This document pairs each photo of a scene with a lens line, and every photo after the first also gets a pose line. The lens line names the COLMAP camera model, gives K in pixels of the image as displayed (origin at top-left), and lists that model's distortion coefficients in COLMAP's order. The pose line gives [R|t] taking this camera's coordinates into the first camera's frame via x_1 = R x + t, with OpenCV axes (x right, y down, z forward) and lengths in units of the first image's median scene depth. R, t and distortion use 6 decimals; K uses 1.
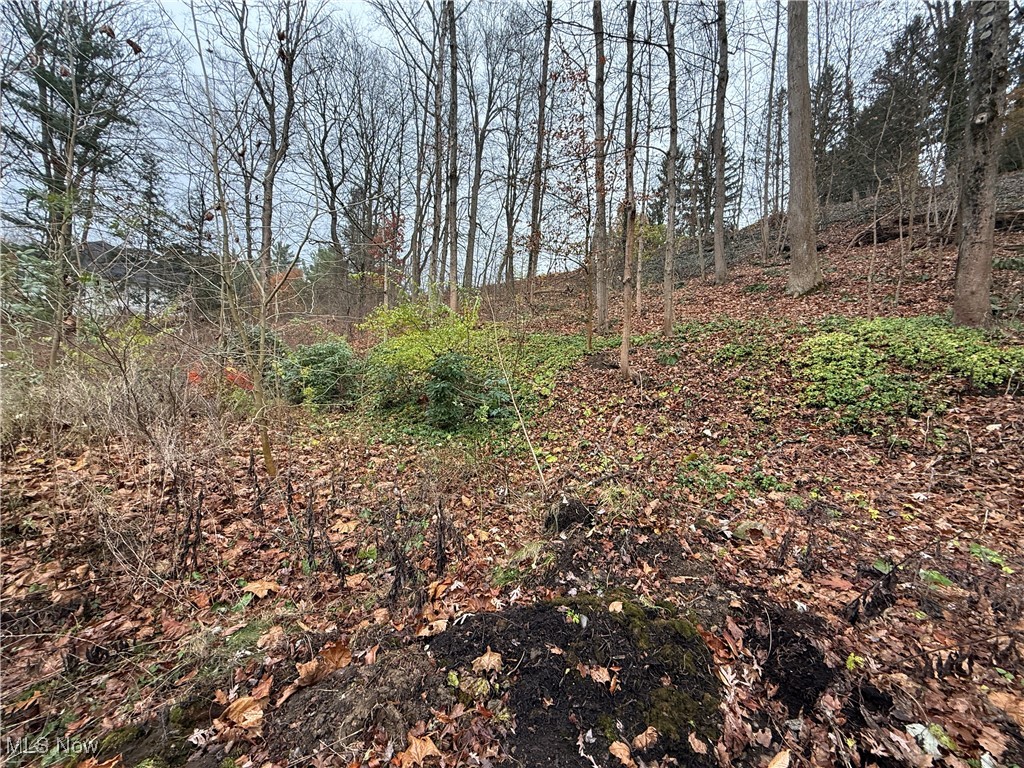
lens RADIAL K [[404.6, 0, 509.6], [0, 404.6, 383.4], [0, 0, 1]] dist [-0.000333, -0.000183]
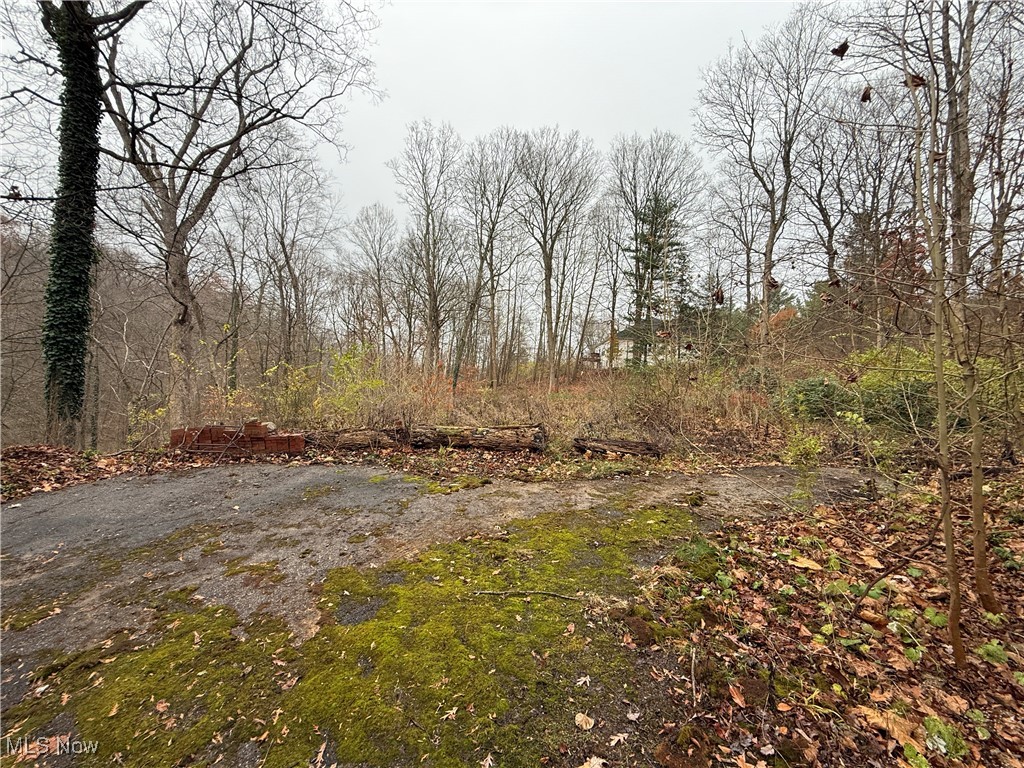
lens RADIAL K [[404.6, 0, 509.3], [0, 404.6, 385.0], [0, 0, 1]] dist [-0.000333, -0.000183]
pose [[0.464982, -0.024756, -0.884974, 0.092760], [-0.051190, 0.997185, -0.054792, 0.015885], [0.883839, 0.070779, 0.462406, -0.186813]]
